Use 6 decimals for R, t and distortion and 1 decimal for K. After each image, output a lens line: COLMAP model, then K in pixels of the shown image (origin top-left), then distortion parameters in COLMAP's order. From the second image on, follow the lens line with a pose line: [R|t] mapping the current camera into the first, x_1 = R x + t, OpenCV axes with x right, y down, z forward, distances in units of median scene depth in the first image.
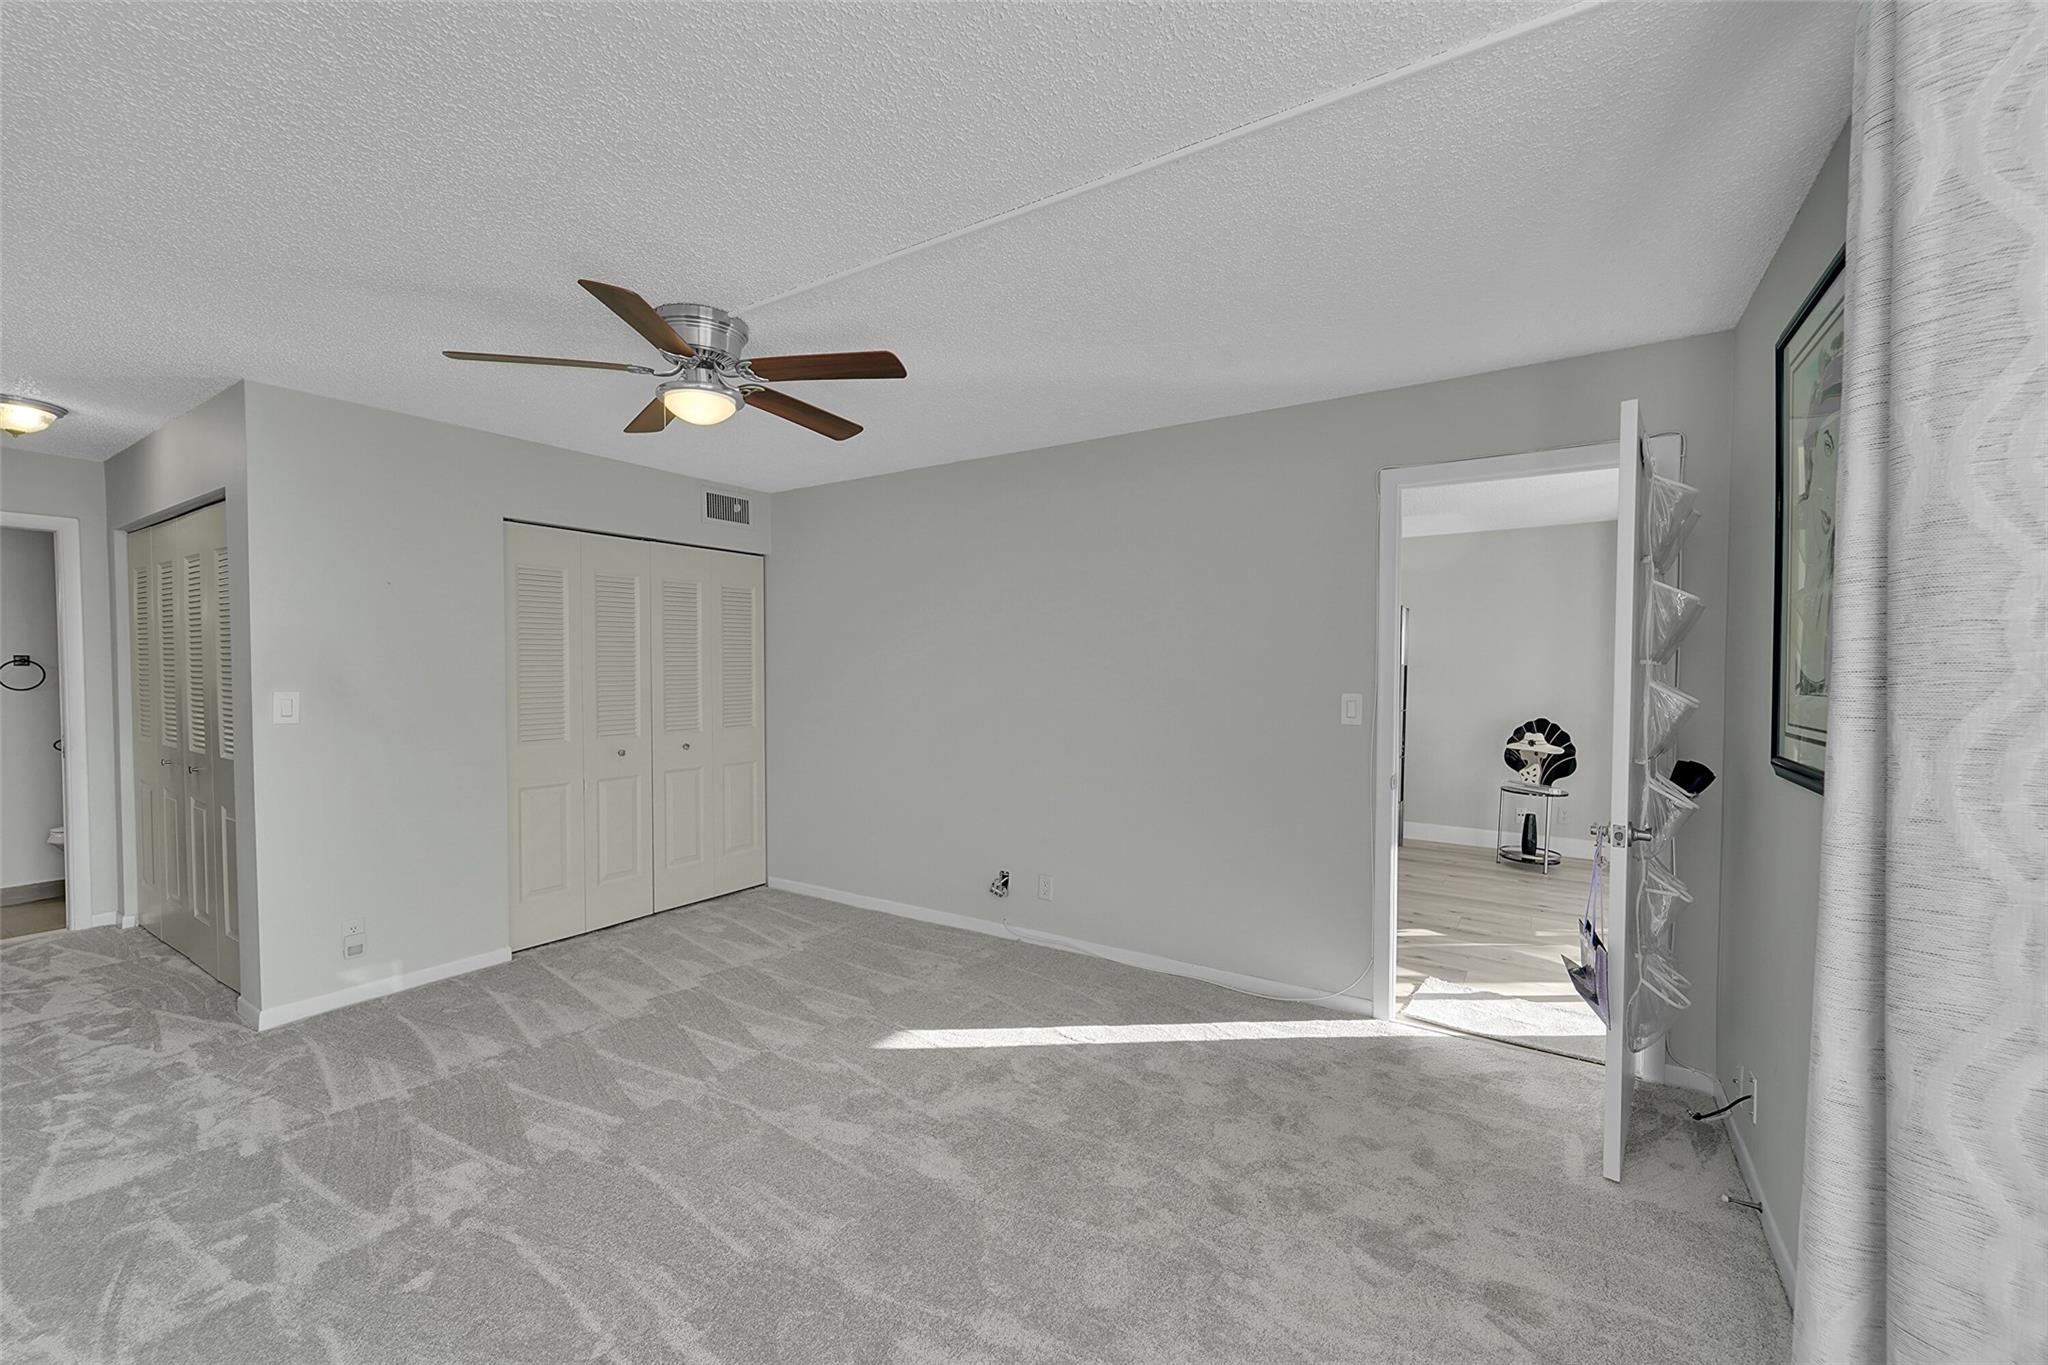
lens RADIAL K [[821.1, 0, 1015.7], [0, 821.1, 689.8], [0, 0, 1]] dist [-0.000536, -0.000212]
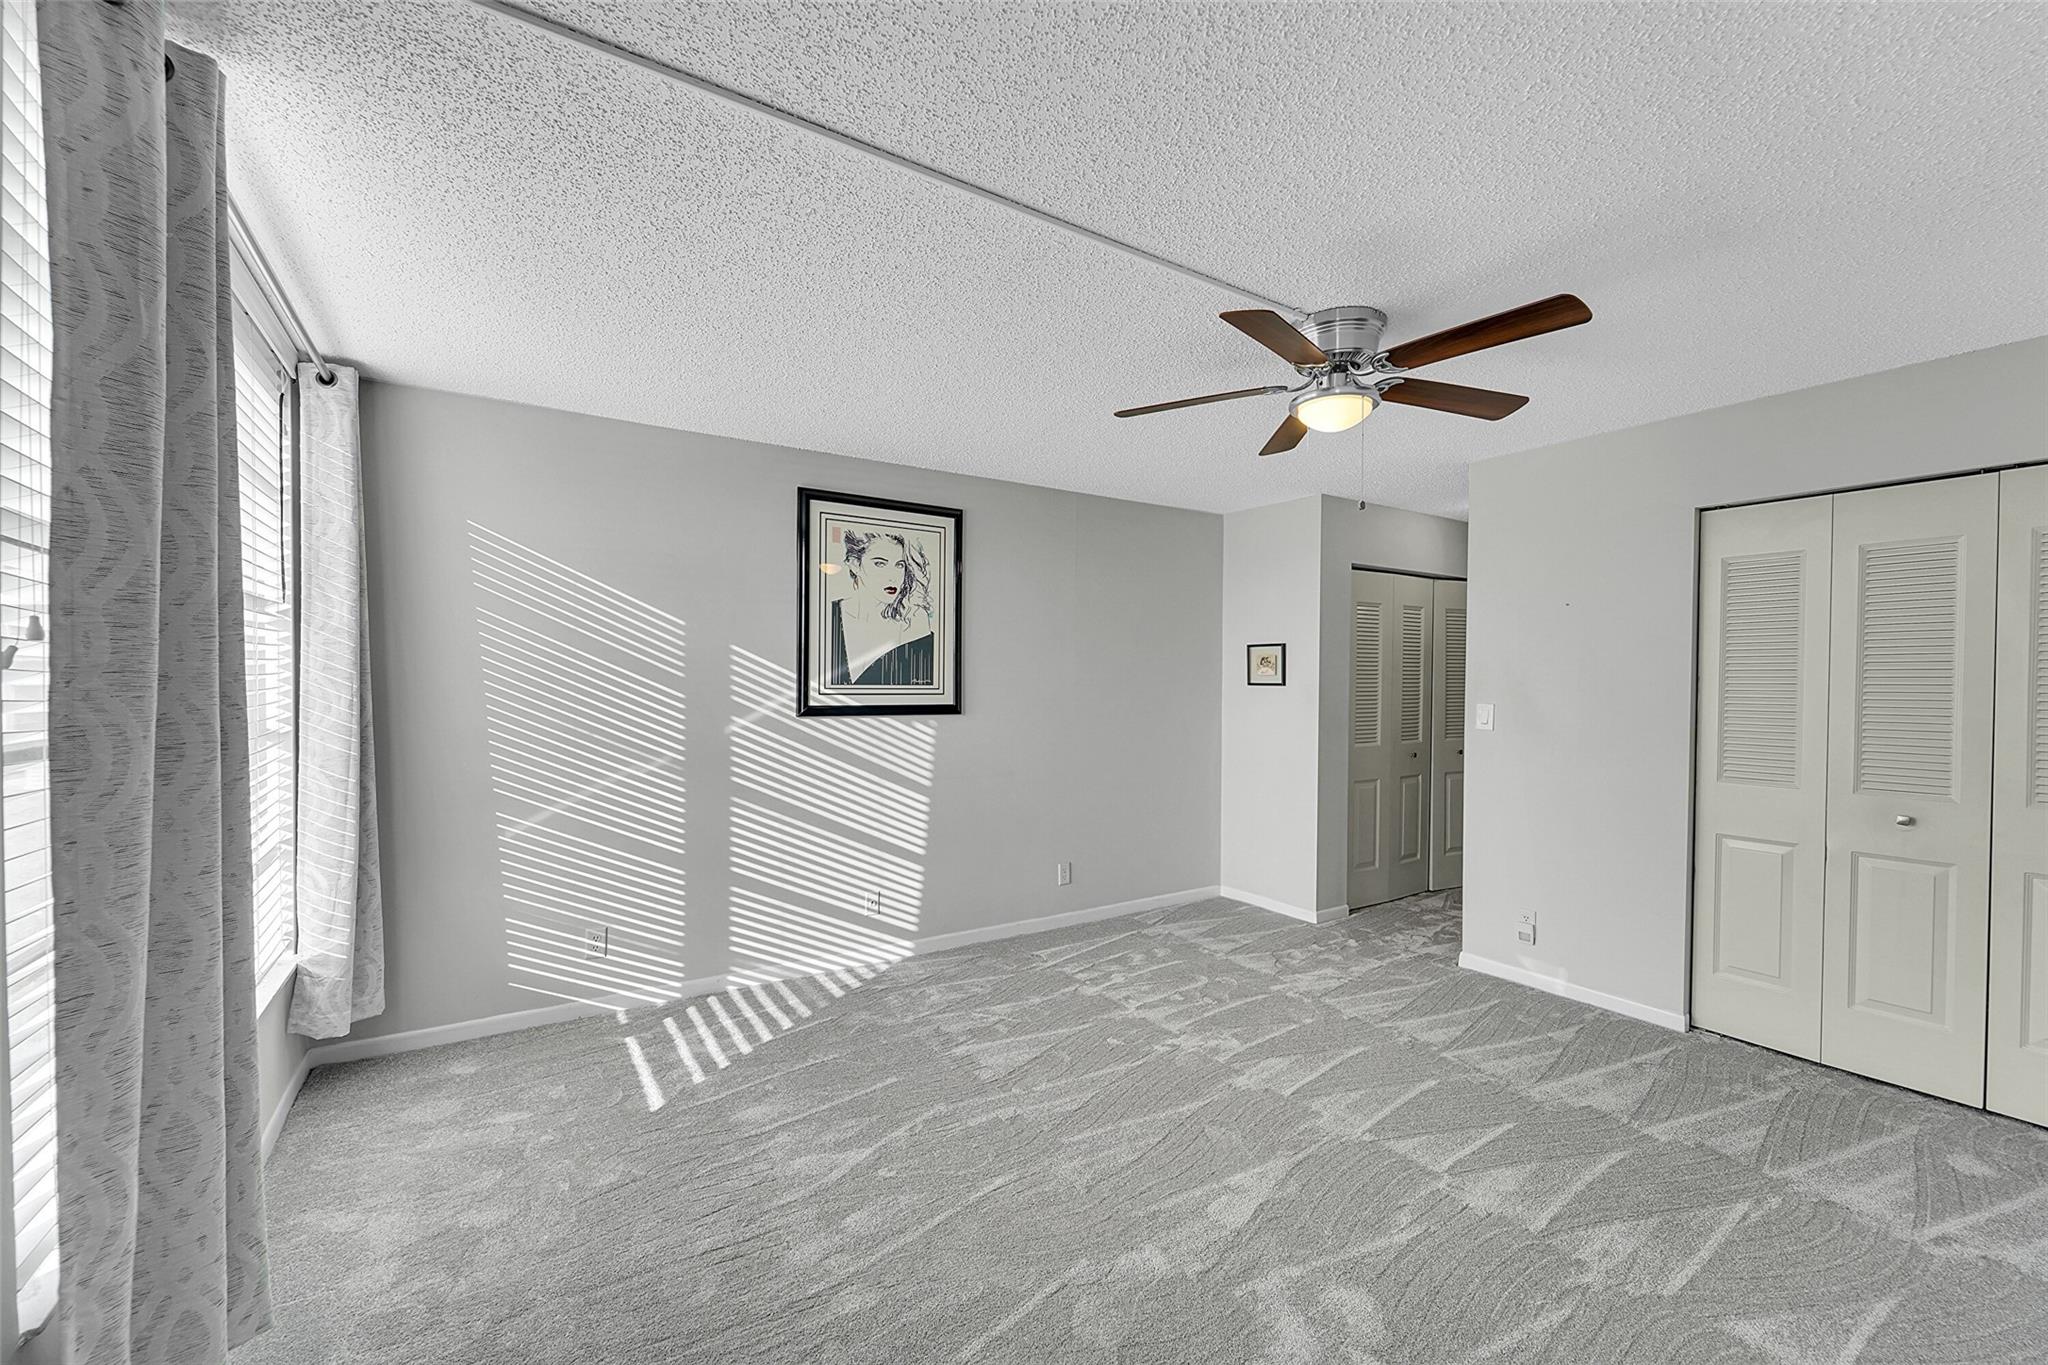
lens RADIAL K [[821.1, 0, 1015.7], [0, 821.1, 689.8], [0, 0, 1]] dist [-0.000536, -0.000212]
pose [[-0.407659, 0.007670, -0.913102, 0.546874], [-0.031550, 0.999249, 0.022479, -0.025585], [0.912589, 0.037972, -0.407111, 0.886365]]
